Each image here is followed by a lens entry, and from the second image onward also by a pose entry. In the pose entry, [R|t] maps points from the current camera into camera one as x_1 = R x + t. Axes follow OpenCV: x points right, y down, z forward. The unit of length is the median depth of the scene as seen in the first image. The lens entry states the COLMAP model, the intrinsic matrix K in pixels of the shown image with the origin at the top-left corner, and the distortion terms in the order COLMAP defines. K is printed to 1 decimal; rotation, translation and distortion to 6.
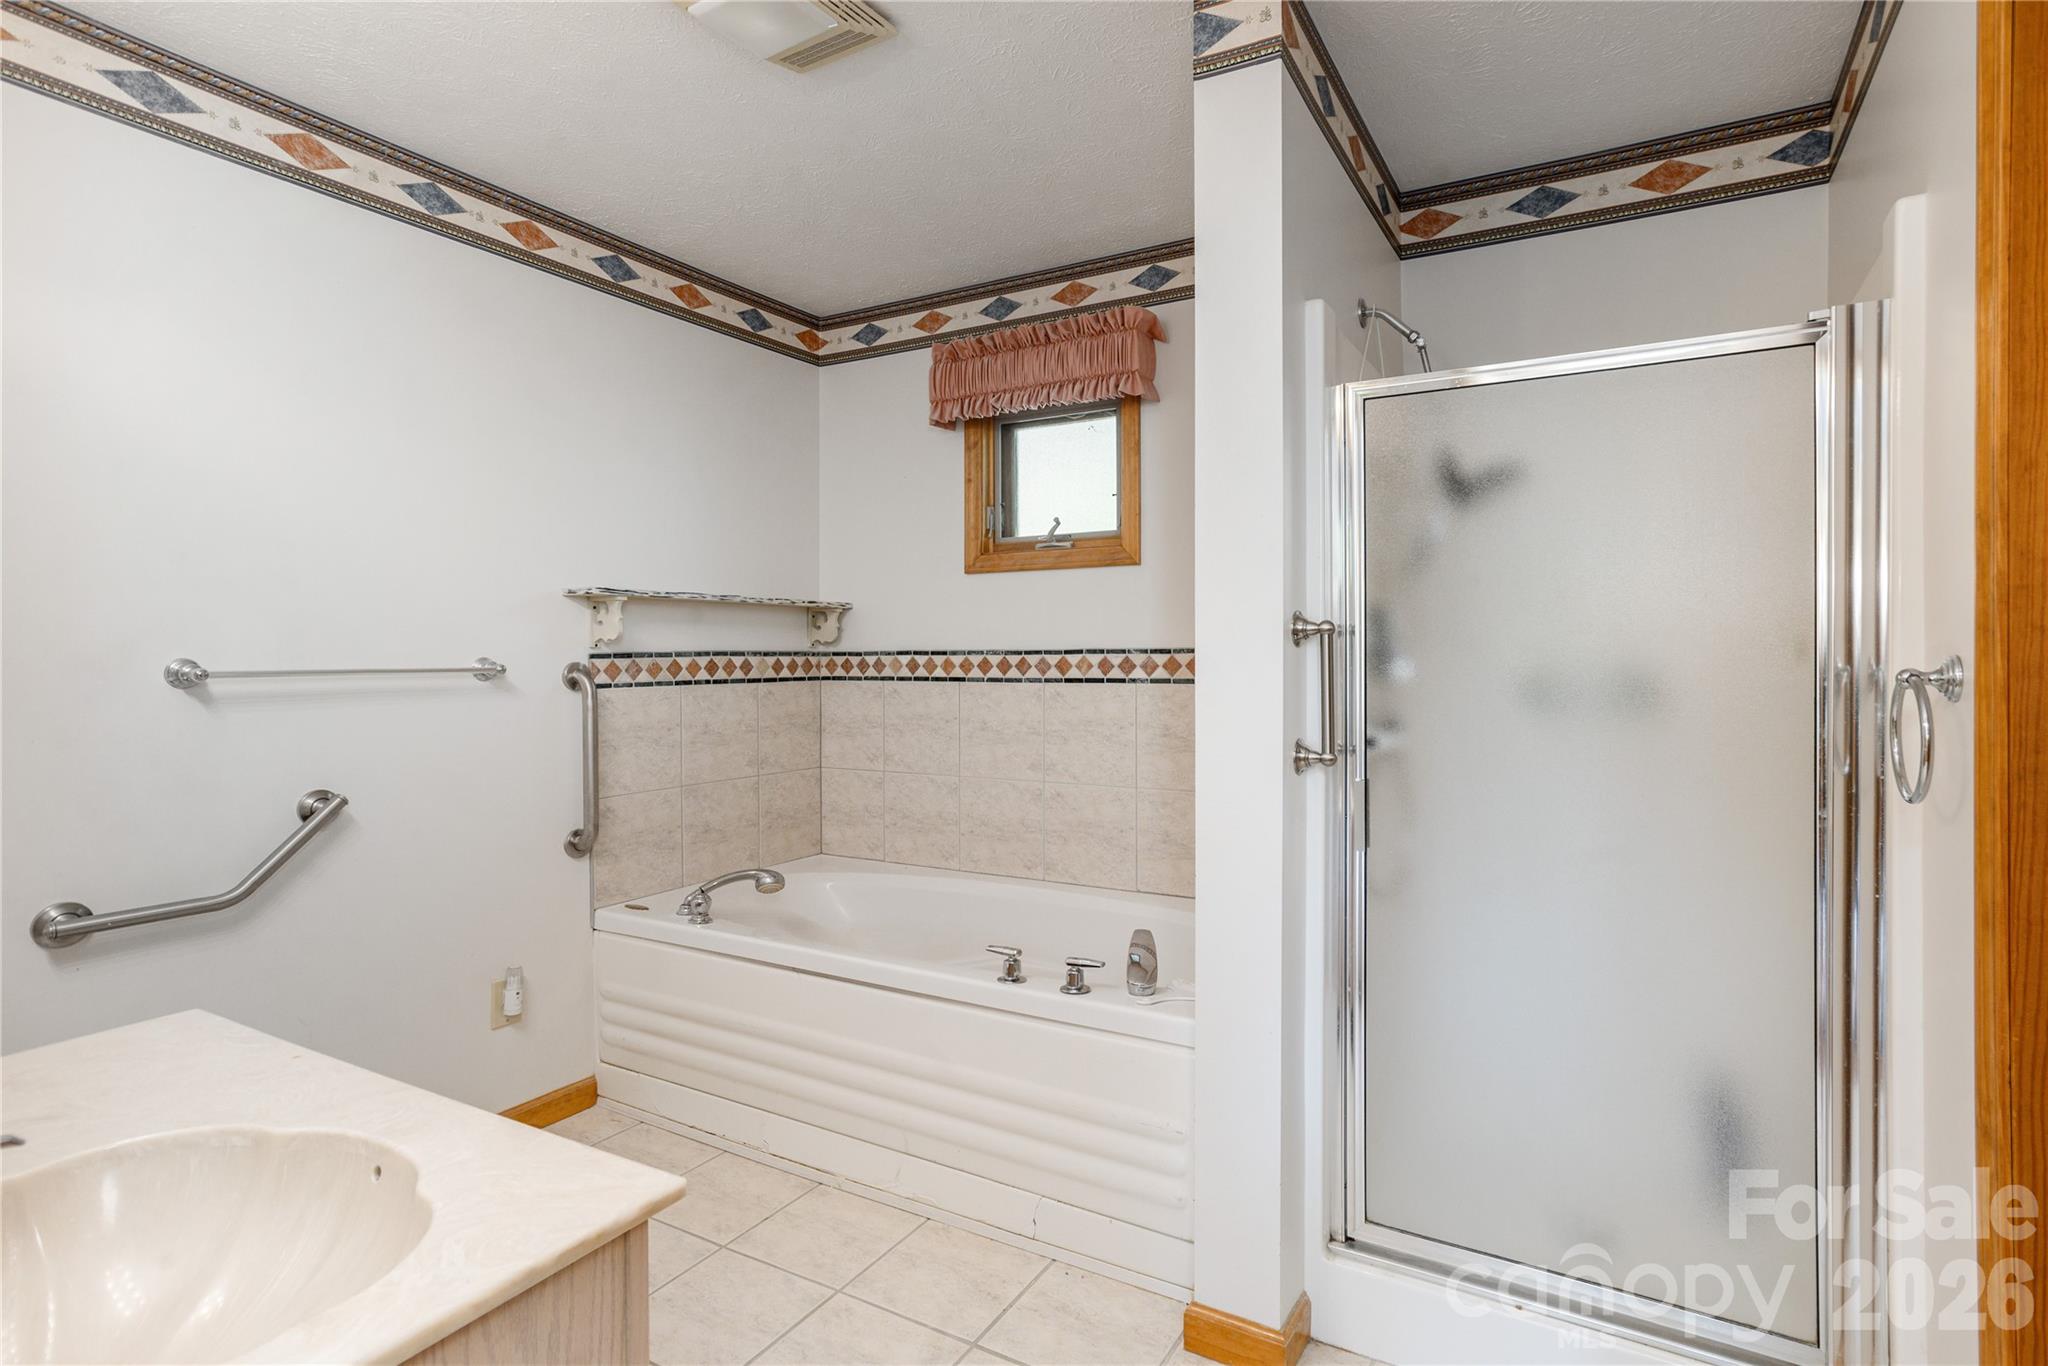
lens RADIAL K [[1044.5, 0, 1030.4], [0, 1044.5, 659.0], [0, 0, 1]] dist [-0.004485, 0.022980]
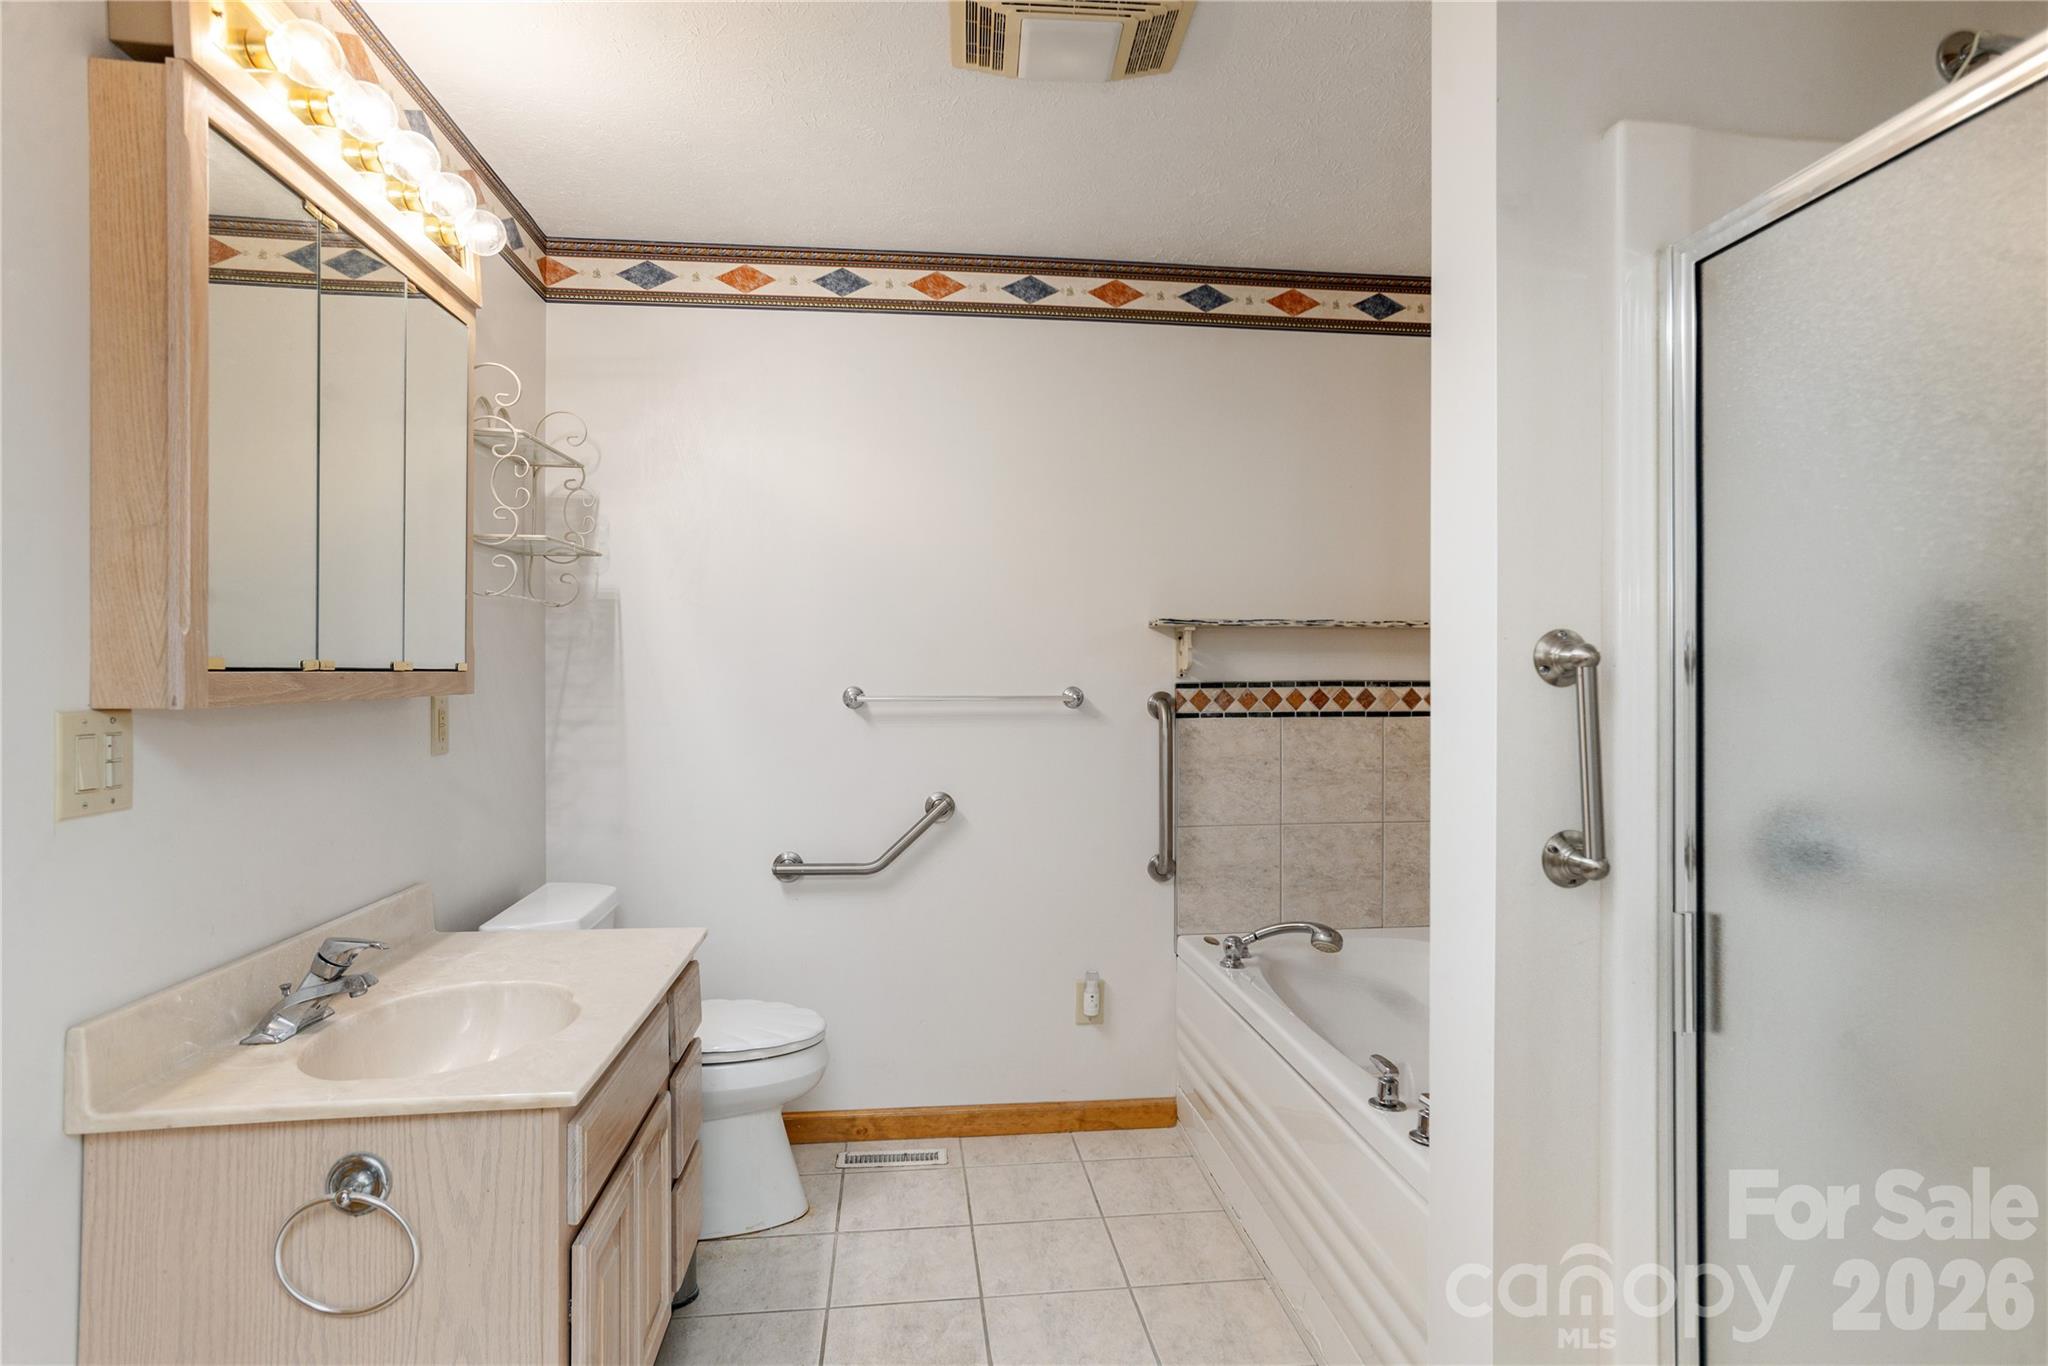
lens RADIAL K [[1150.0, 0, 1024.0], [0, 1150.0, 683.0], [0, 0, 1]] dist [-0.025315, 0.000027]
pose [[0.603527, 0.002261, -0.797339, 0.373678], [-0.005419, 0.999985, -0.001266, -0.003203], [0.797324, 0.005085, 0.603530, 0.201250]]
